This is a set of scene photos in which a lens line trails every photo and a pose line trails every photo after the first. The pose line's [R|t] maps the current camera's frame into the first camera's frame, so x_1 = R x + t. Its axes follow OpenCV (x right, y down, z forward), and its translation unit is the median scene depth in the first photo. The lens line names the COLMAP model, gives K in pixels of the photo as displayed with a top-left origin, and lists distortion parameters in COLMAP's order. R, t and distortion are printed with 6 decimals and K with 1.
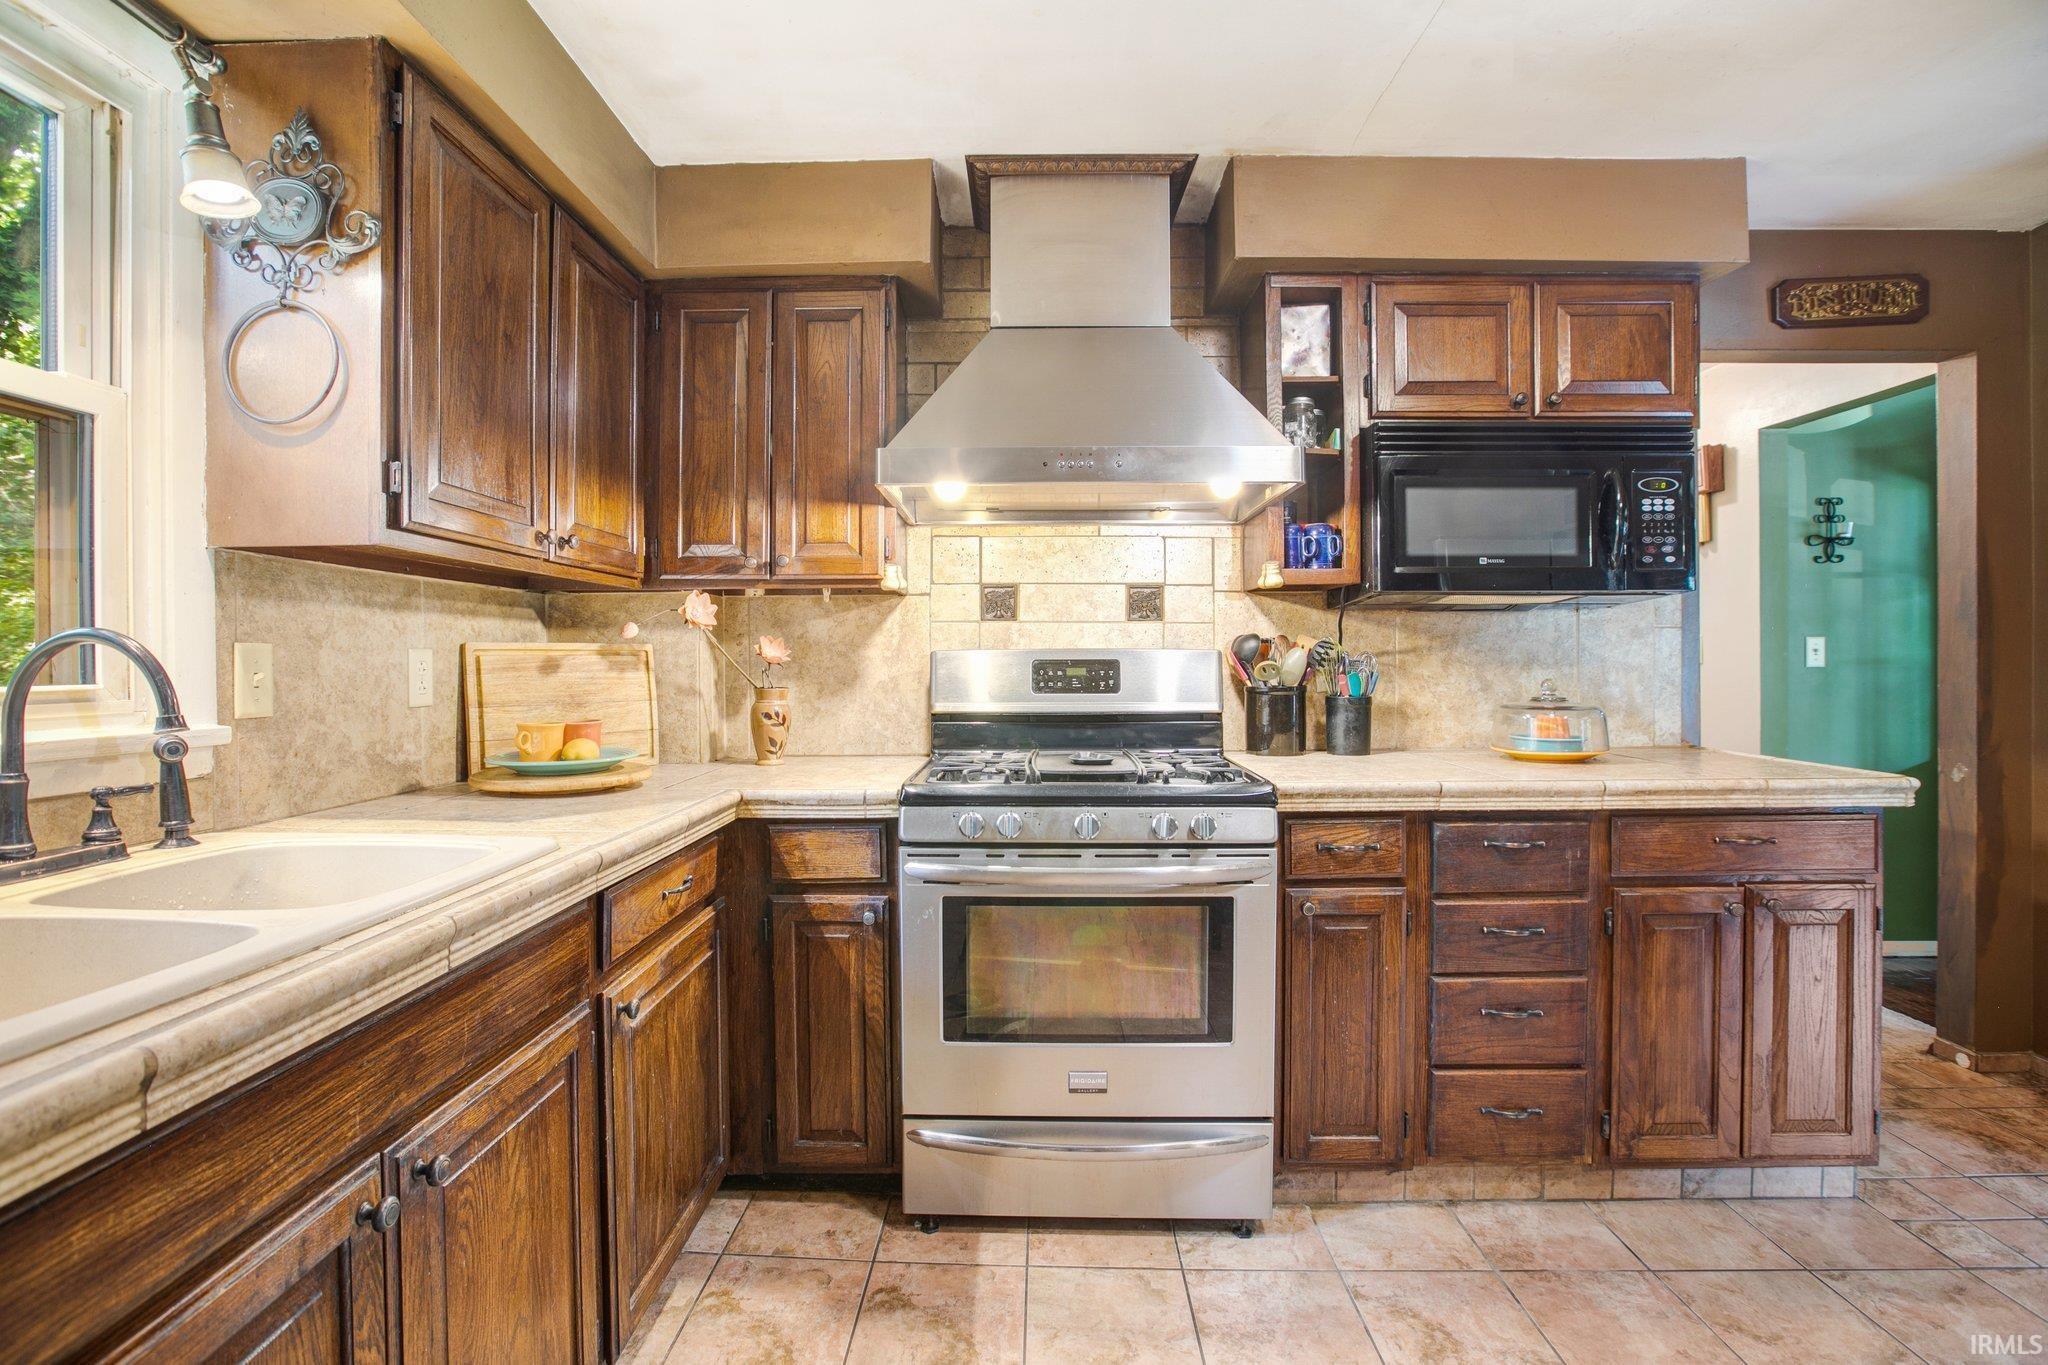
lens RADIAL K [[937.9, 0, 1014.1], [0, 937.9, 671.1], [0, 0, 1]] dist [-0.043382, 0.016024]
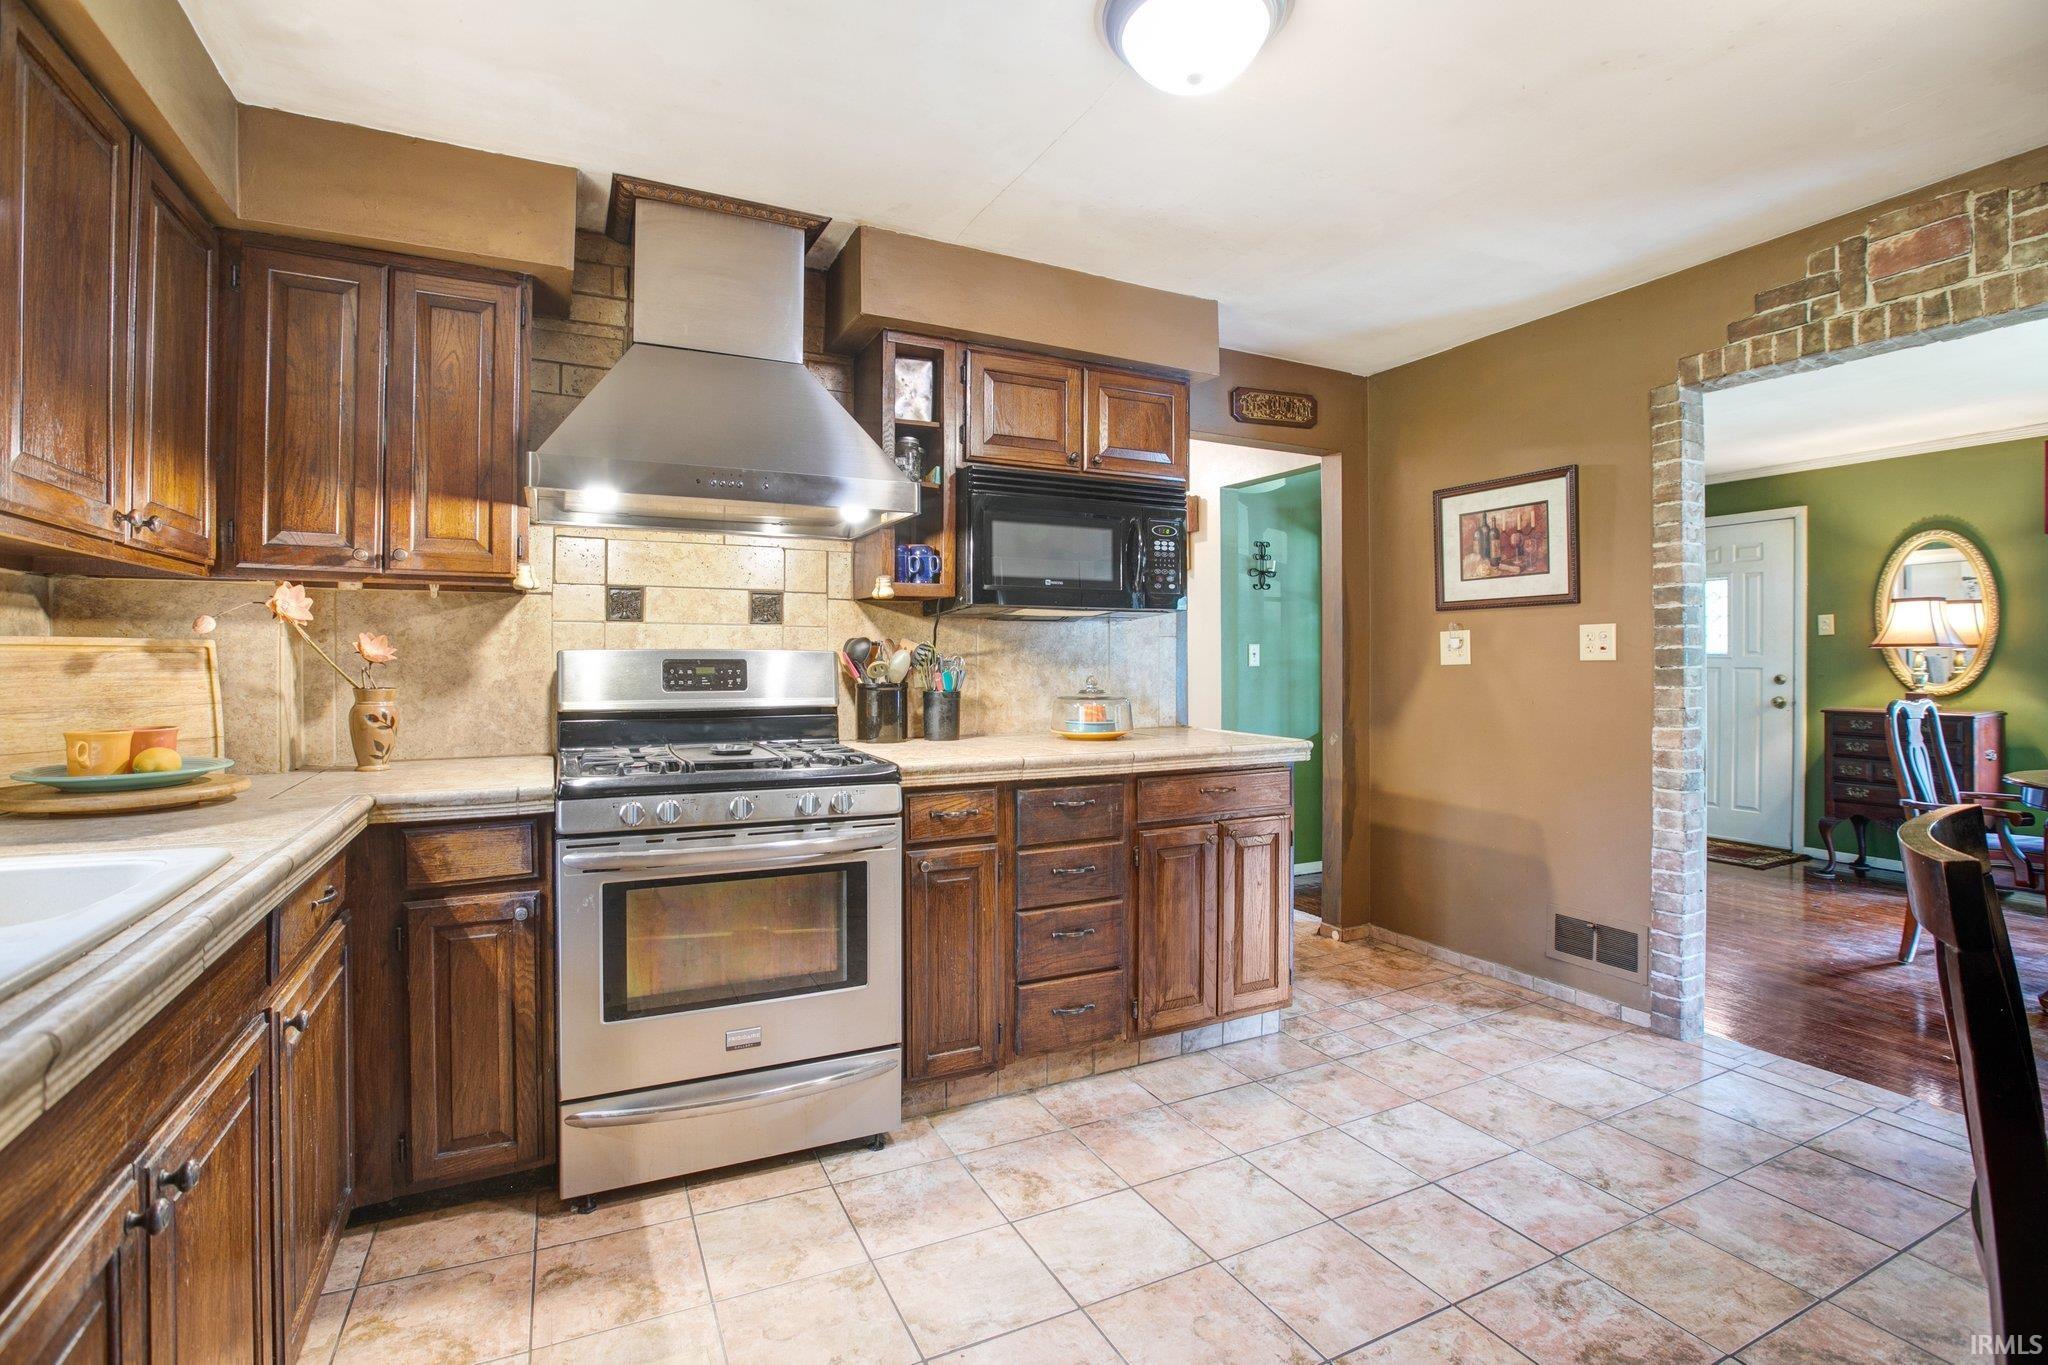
lens RADIAL K [[937.9, 0, 1014.1], [0, 937.9, 671.1], [0, 0, 1]] dist [-0.043382, 0.016024]
pose [[0.890694, -0.001914, 0.454599, -0.120536], [0.001924, 0.999998, 0.000440, 0.001564], [-0.454599, 0.000483, 0.890696, -0.121393]]
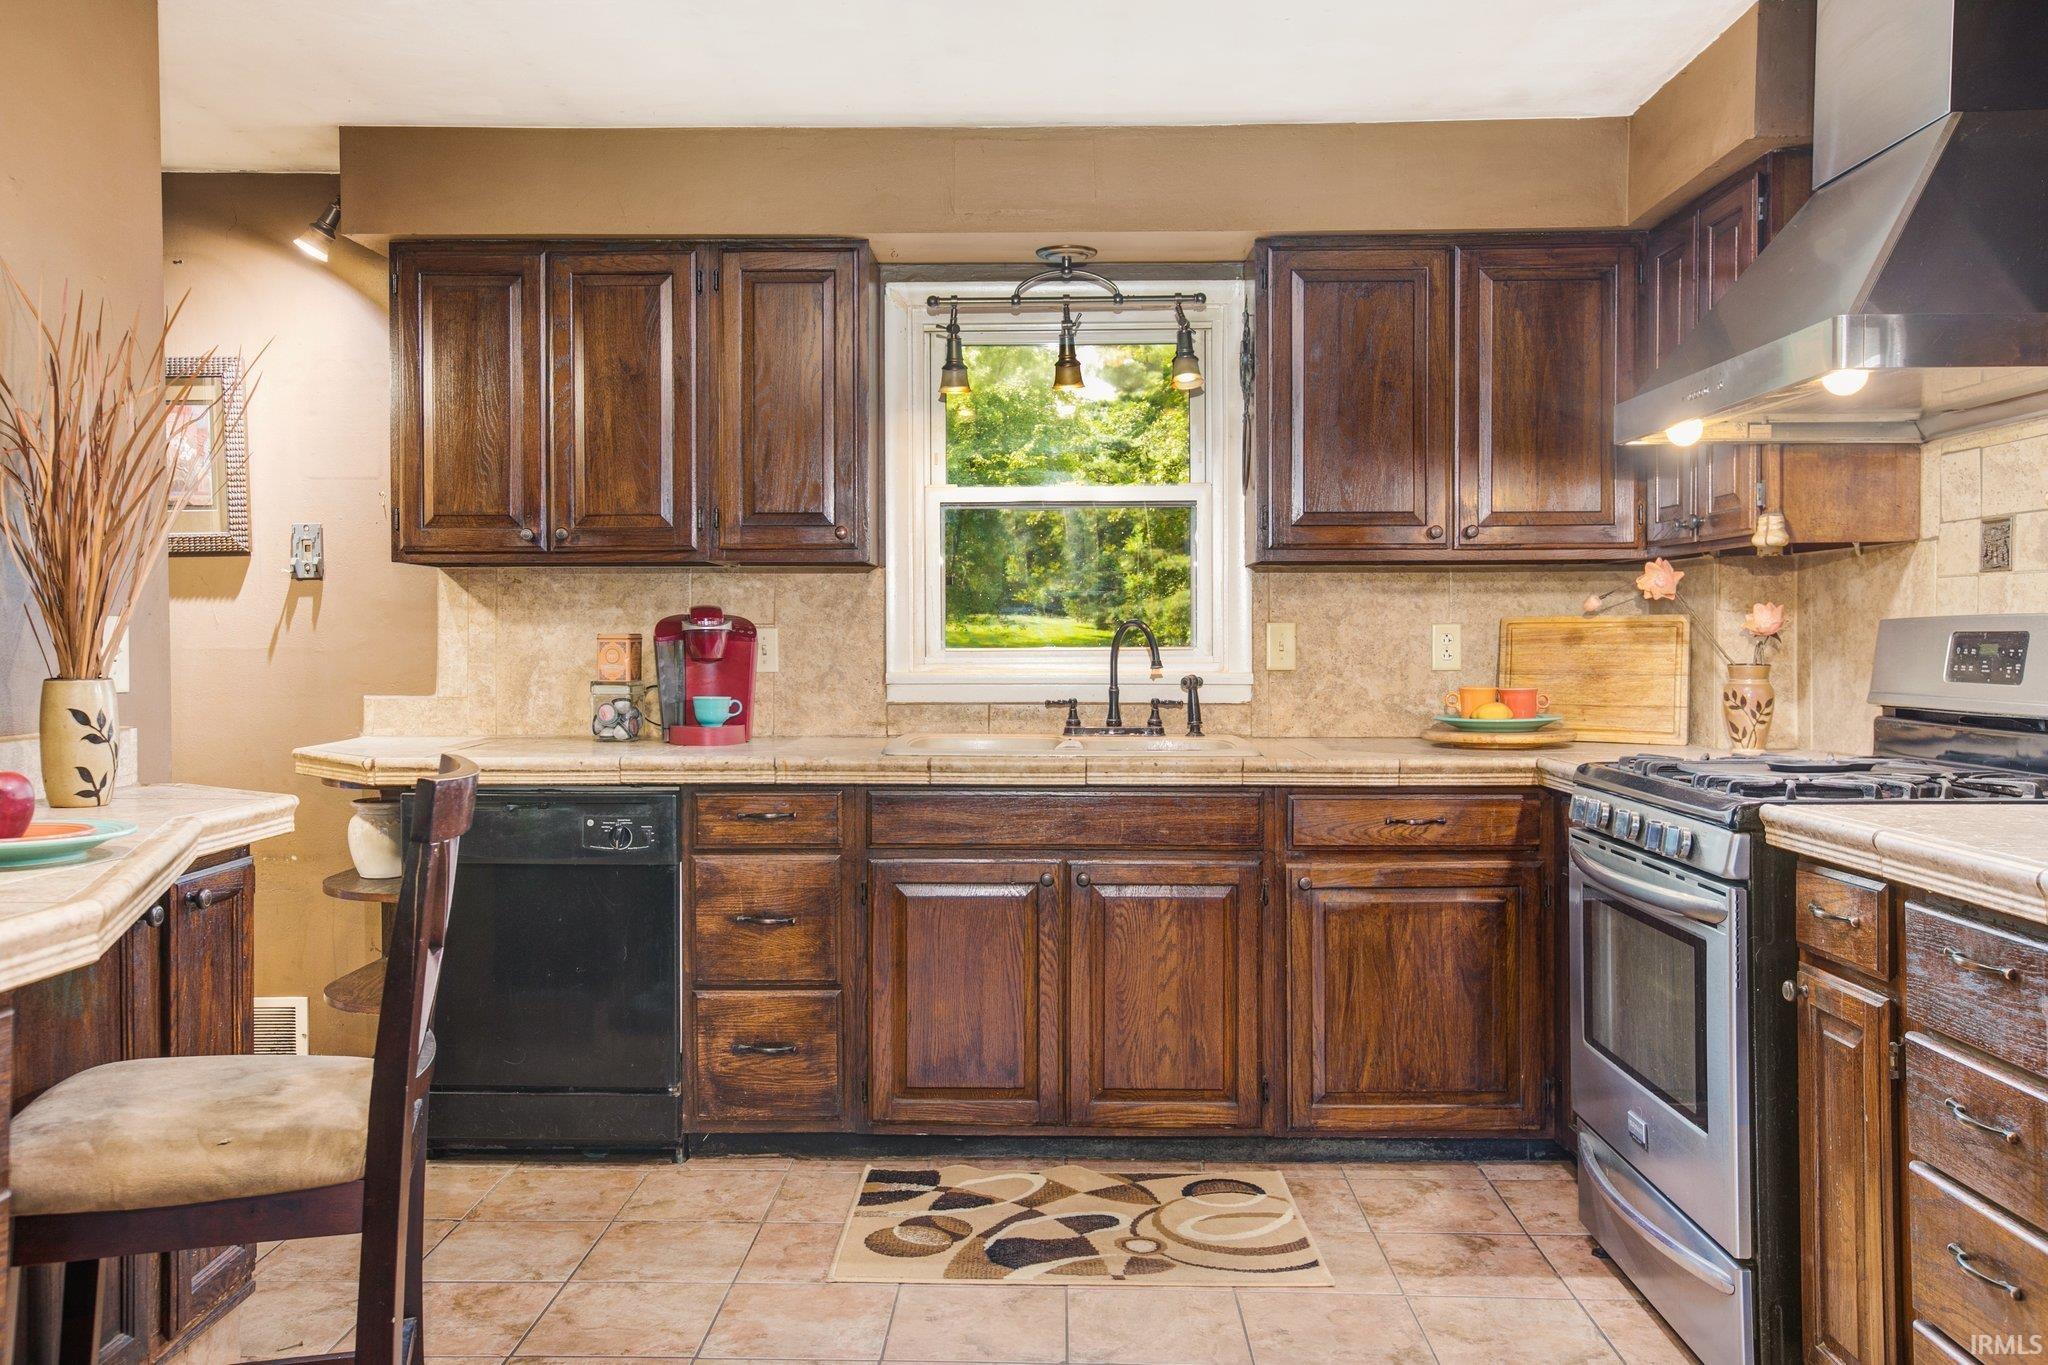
lens RADIAL K [[1681.4, 0, 1024.0], [0, 1681.4, 682.5], [0, 0, 1]] dist [0.000879, -0.000179]
pose [[-0.002701, 0.030148, -0.999542, 1.401793], [-0.007141, 0.999519, 0.030167, -0.008095], [0.999971, 0.007219, -0.002485, 0.383368]]
